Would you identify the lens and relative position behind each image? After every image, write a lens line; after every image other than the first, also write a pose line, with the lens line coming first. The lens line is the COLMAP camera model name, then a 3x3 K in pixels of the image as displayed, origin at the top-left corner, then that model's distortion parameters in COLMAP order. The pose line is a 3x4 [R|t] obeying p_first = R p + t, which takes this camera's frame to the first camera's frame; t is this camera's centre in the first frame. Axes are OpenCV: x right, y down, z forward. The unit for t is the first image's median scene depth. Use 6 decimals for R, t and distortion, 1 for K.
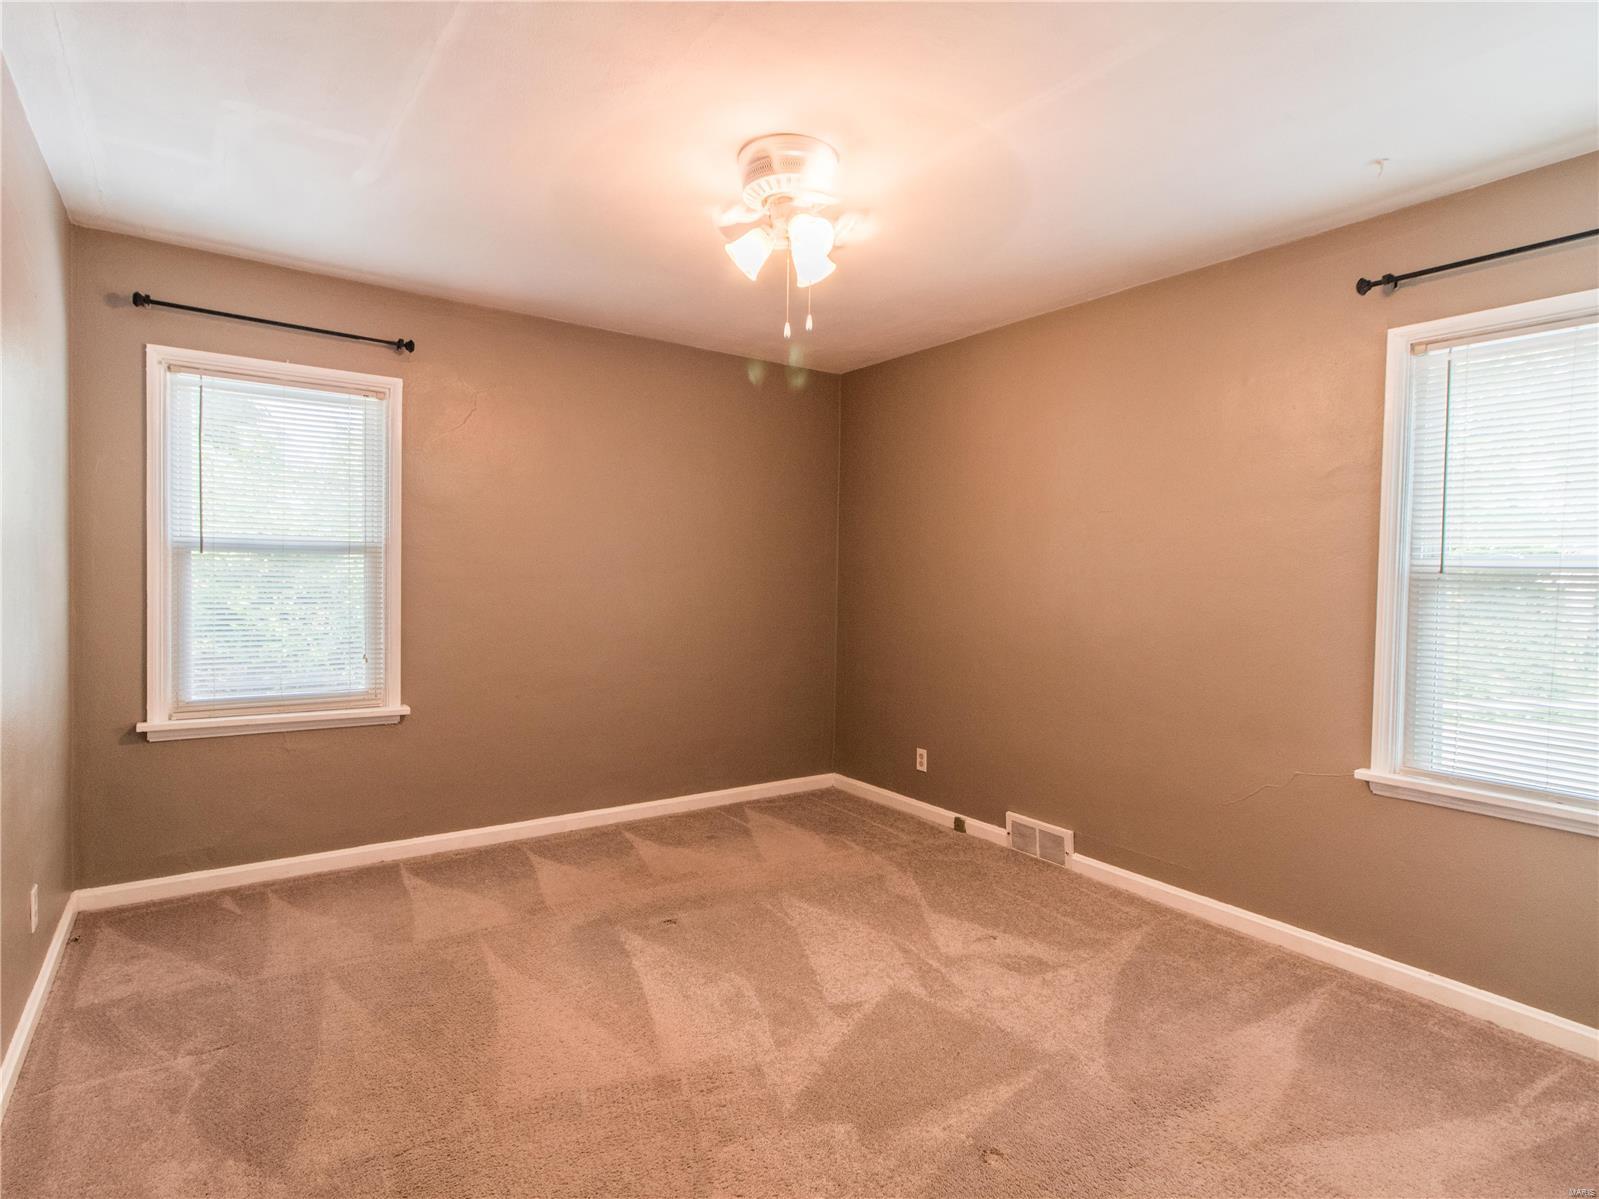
lens RADIAL K [[842.7, 0, 793.3], [0, 842.7, 594.0], [0, 0, 1]] dist [0.003385, -0.000017]
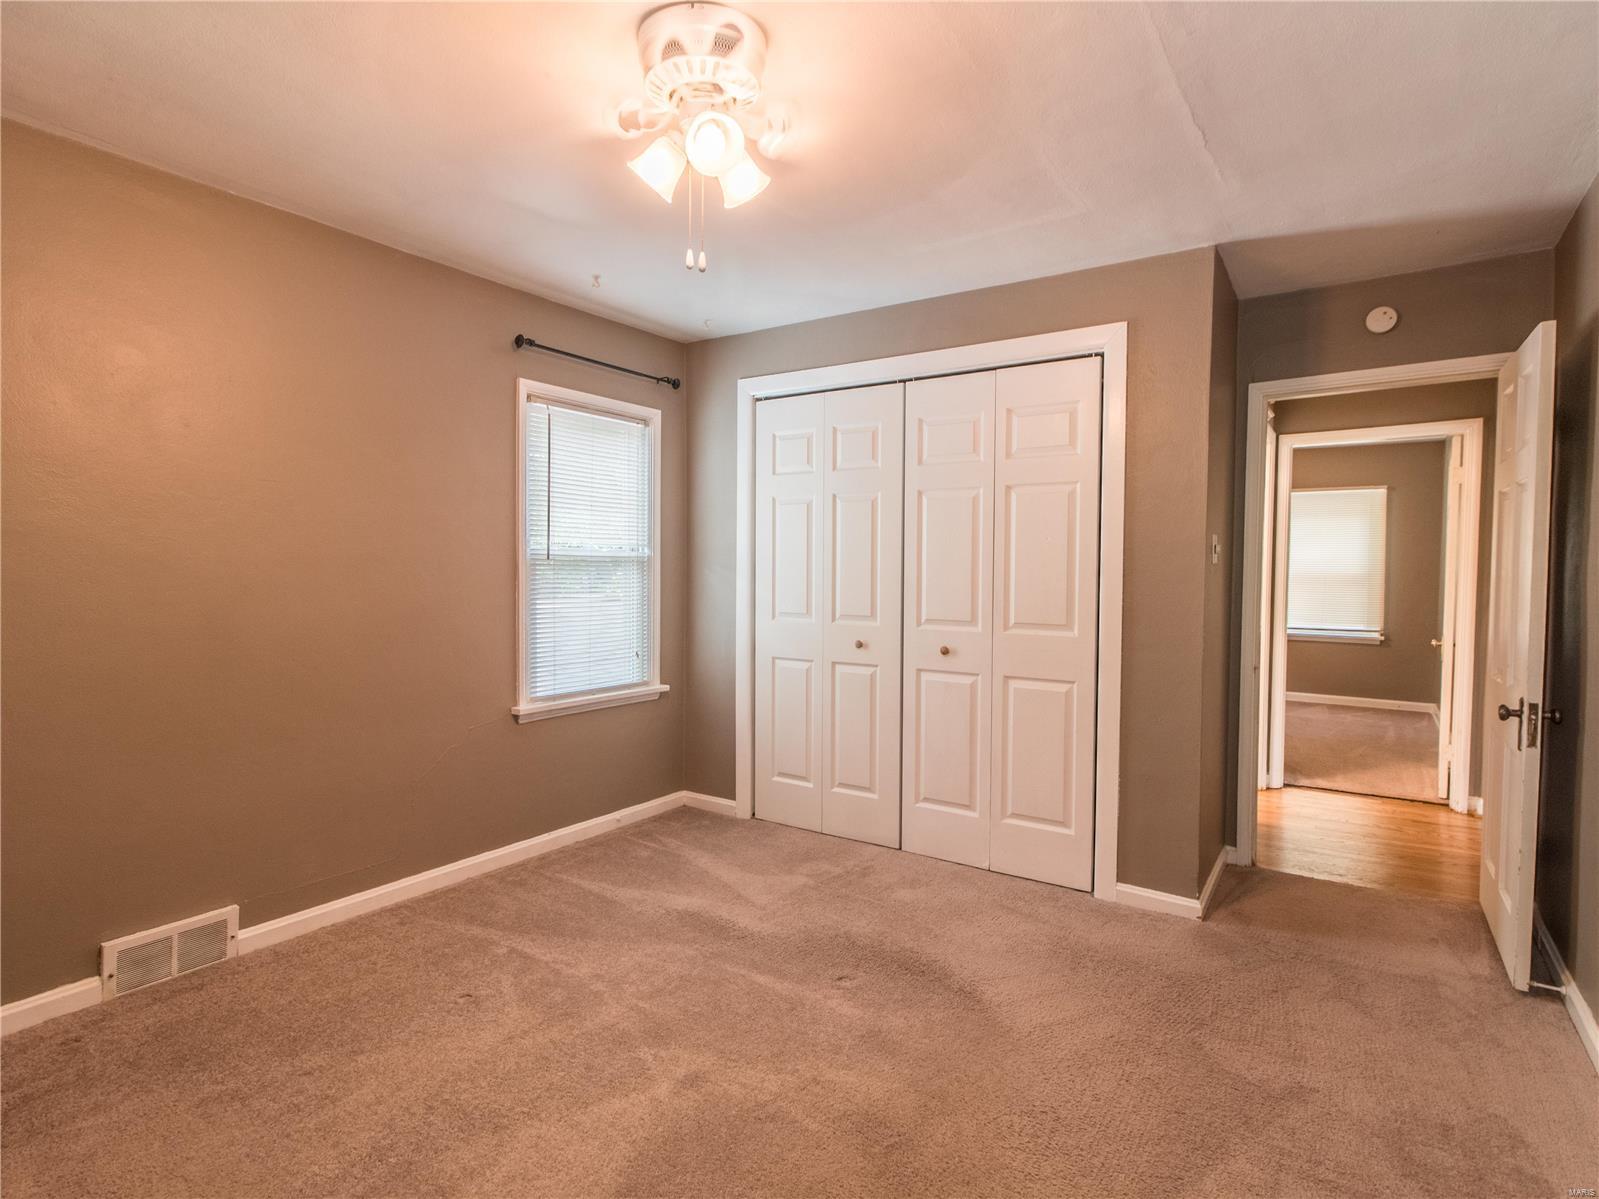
lens RADIAL K [[842.7, 0, 793.3], [0, 842.7, 594.0], [0, 0, 1]] dist [0.003385, -0.000017]
pose [[-0.344030, -0.047992, 0.937731, -0.662928], [0.017271, 0.998201, 0.057423, -0.035634], [-0.938800, 0.035951, -0.342582, 0.978563]]
